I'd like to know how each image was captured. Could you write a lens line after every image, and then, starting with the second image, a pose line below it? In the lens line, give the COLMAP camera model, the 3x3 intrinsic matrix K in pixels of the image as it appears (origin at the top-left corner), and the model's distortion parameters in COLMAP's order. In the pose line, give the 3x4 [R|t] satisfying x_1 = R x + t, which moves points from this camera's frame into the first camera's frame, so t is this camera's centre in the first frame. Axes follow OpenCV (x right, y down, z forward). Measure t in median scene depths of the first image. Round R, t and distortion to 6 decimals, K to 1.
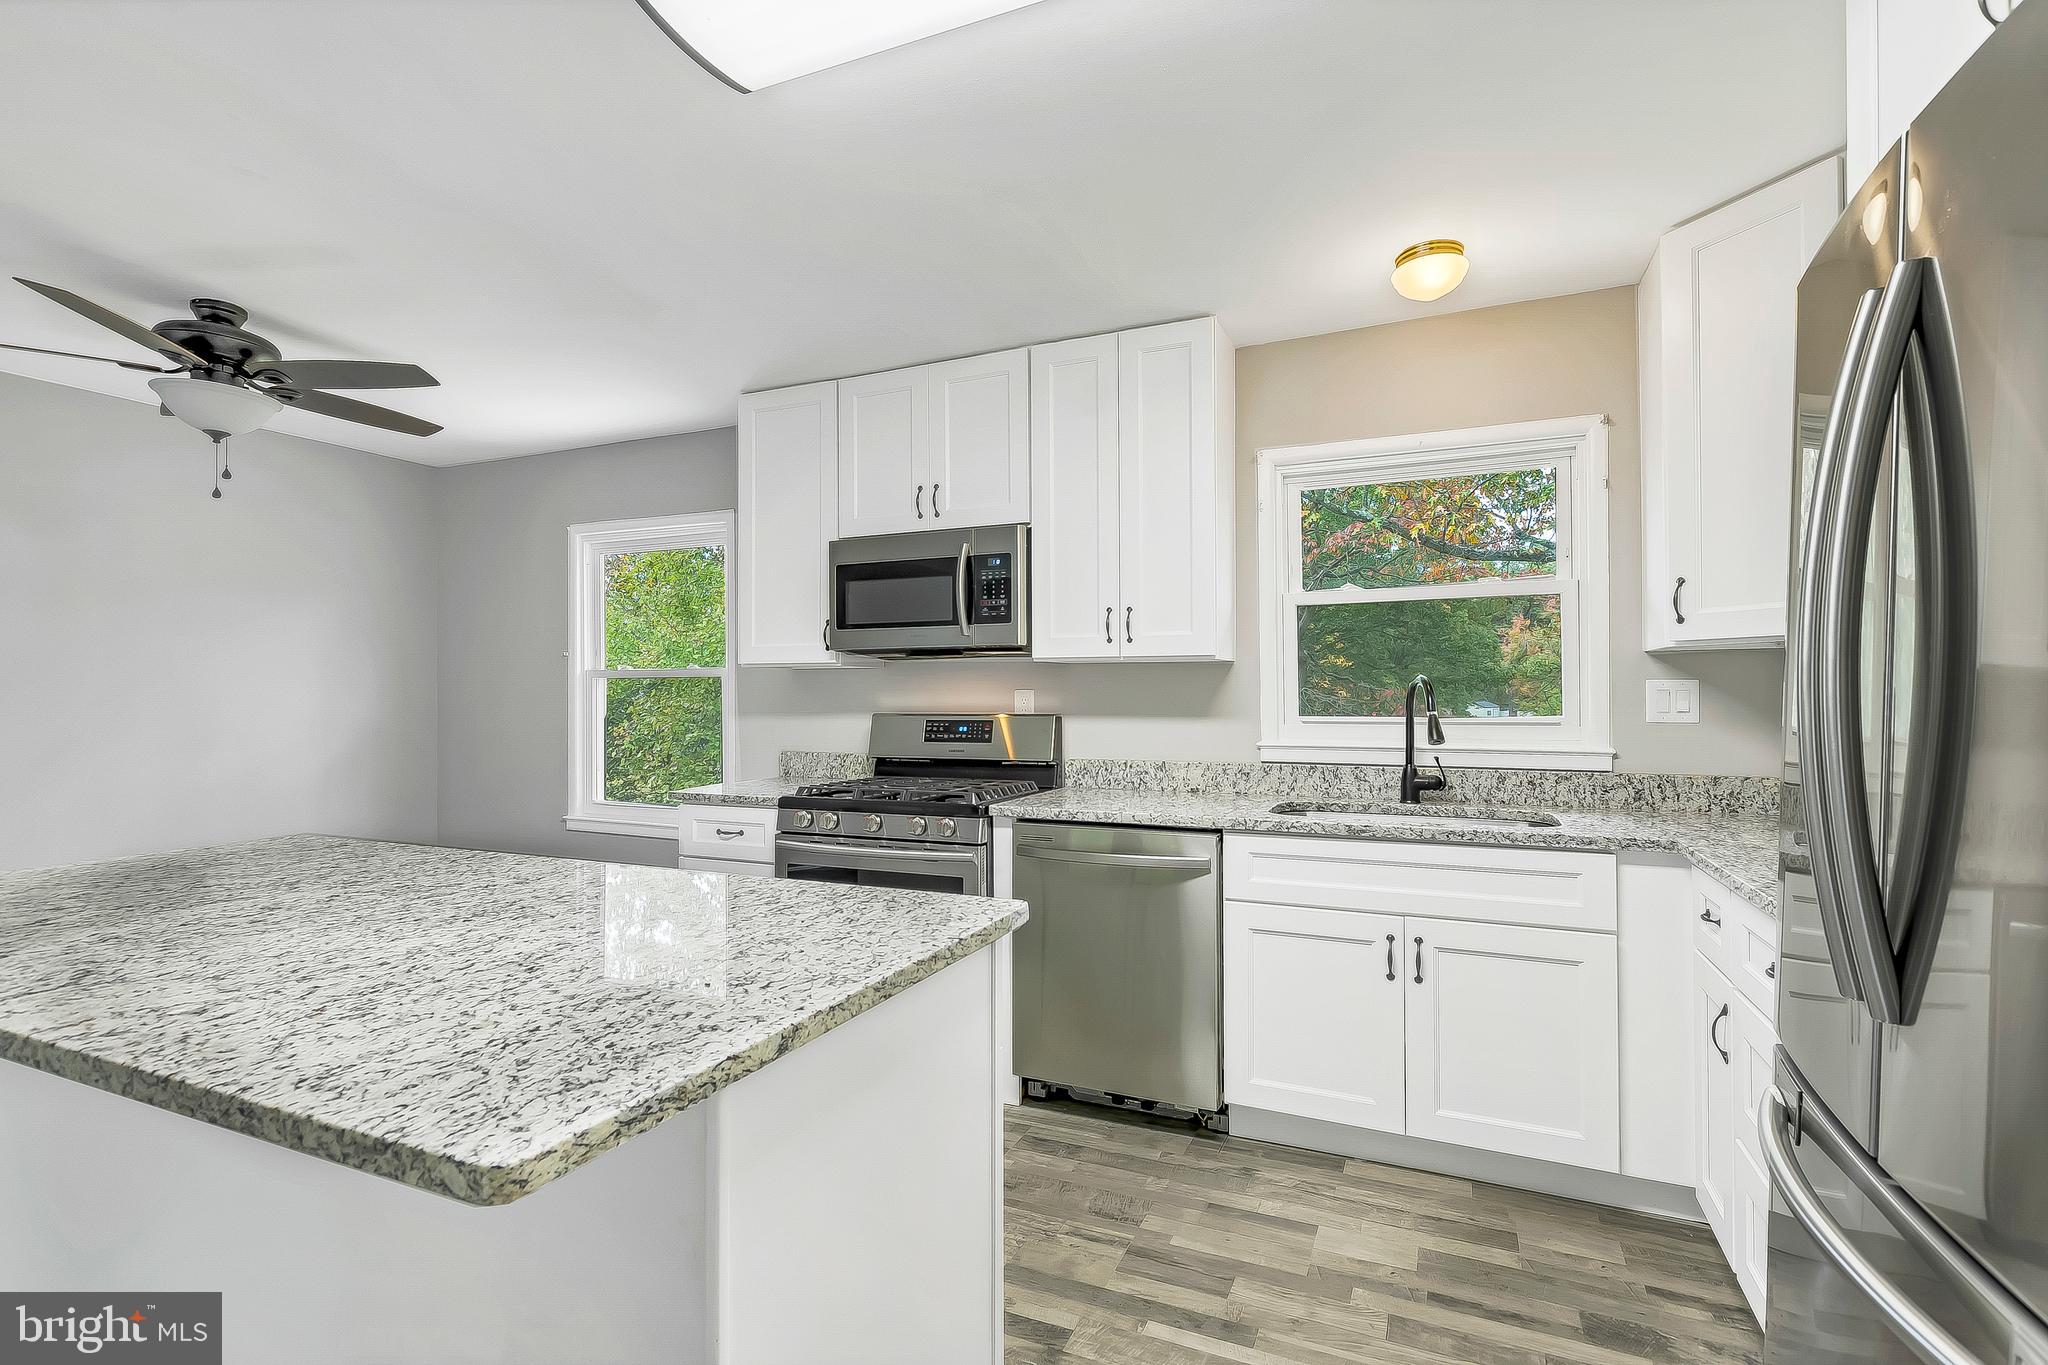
lens RADIAL K [[929.8, 0, 1020.7], [0, 929.8, 685.0], [0, 0, 1]] dist [0.002811, -0.000170]
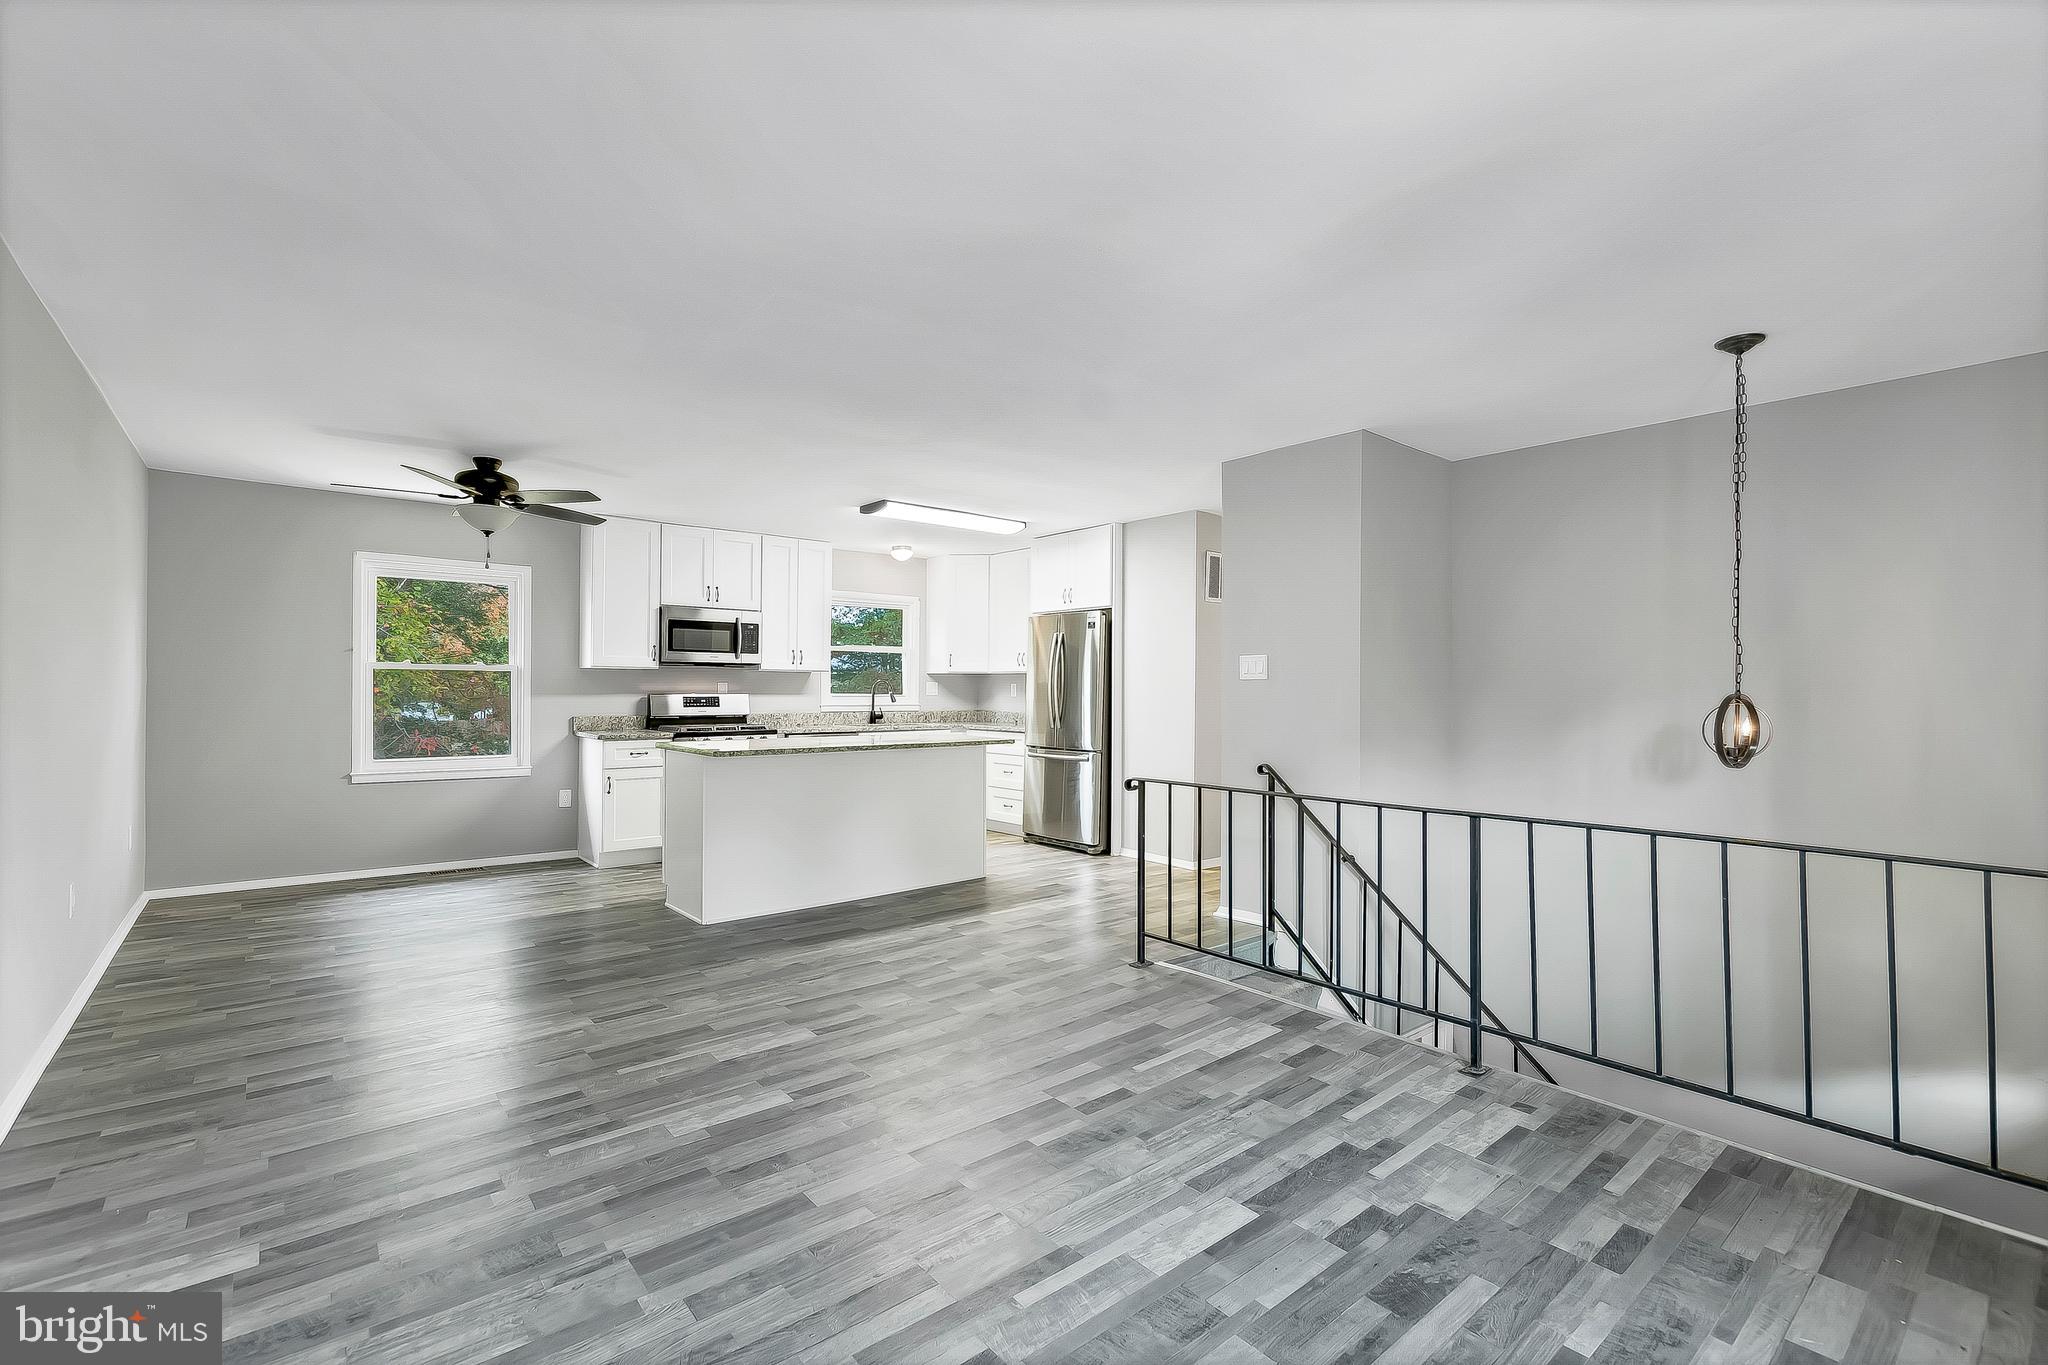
lens RADIAL K [[846.9, 0, 1006.5], [0, 846.9, 685.3], [0, 0, 1]] dist [0.008663, -0.000061]
pose [[0.470460, 0.010146, 0.882363, -1.611738], [-0.014876, 0.999883, -0.003565, 0.010508], [-0.882296, -0.011449, 0.470556, -0.563396]]
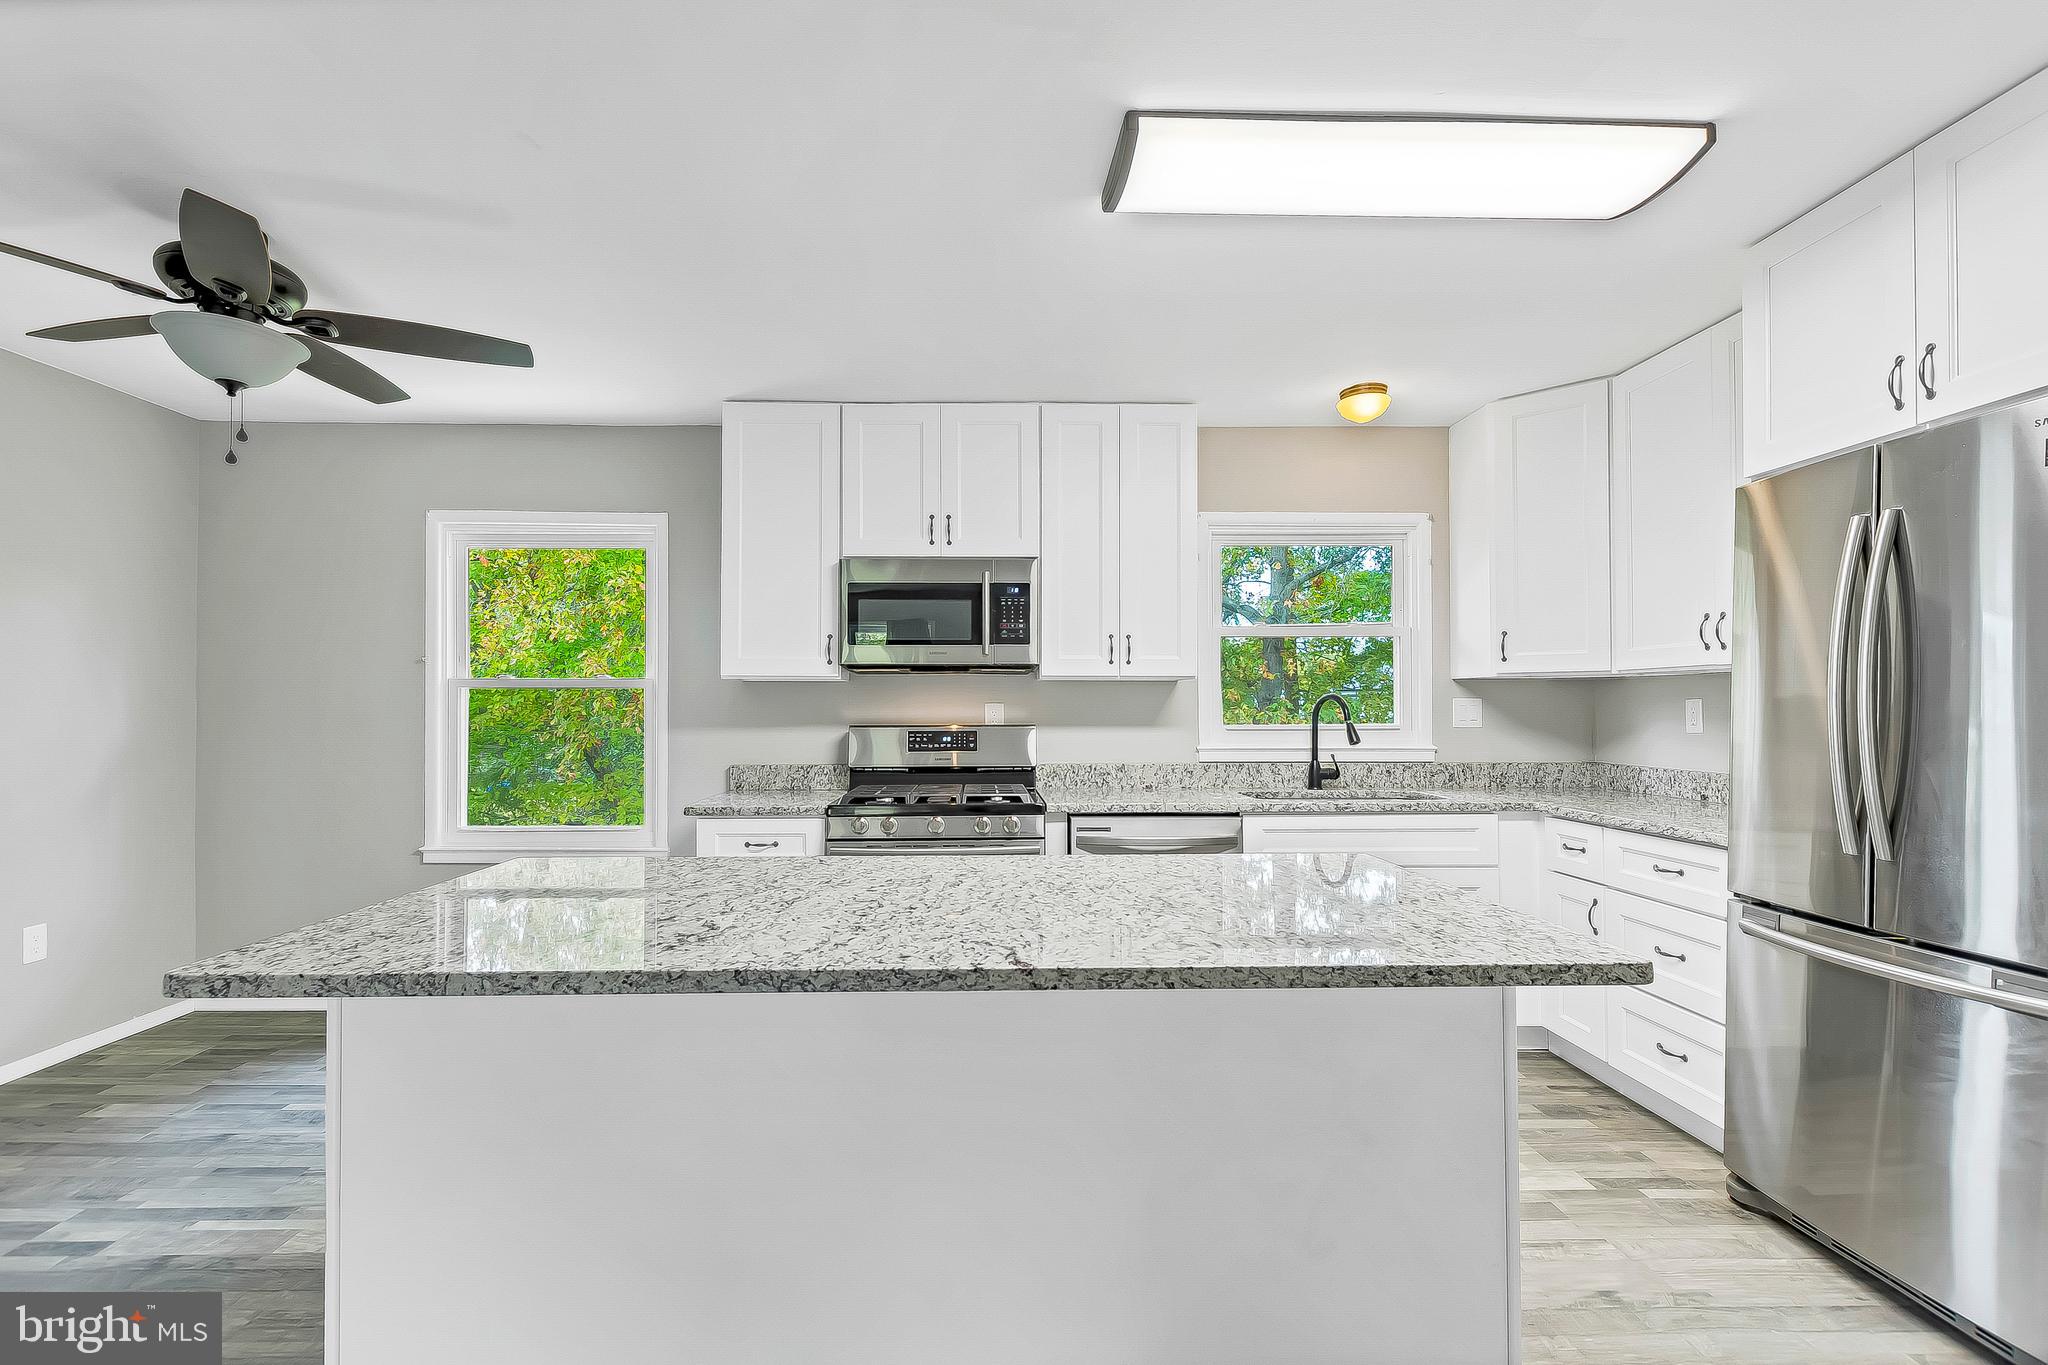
lens RADIAL K [[929.8, 0, 1007.3], [0, 929.8, 694.7], [0, 0, 1]] dist [0.002811, -0.000170]
pose [[0.906404, 0.008987, 0.422317, -0.520191], [-0.005978, 0.999946, -0.008447, 0.004666], [-0.422371, 0.005131, 0.906409, -0.022965]]
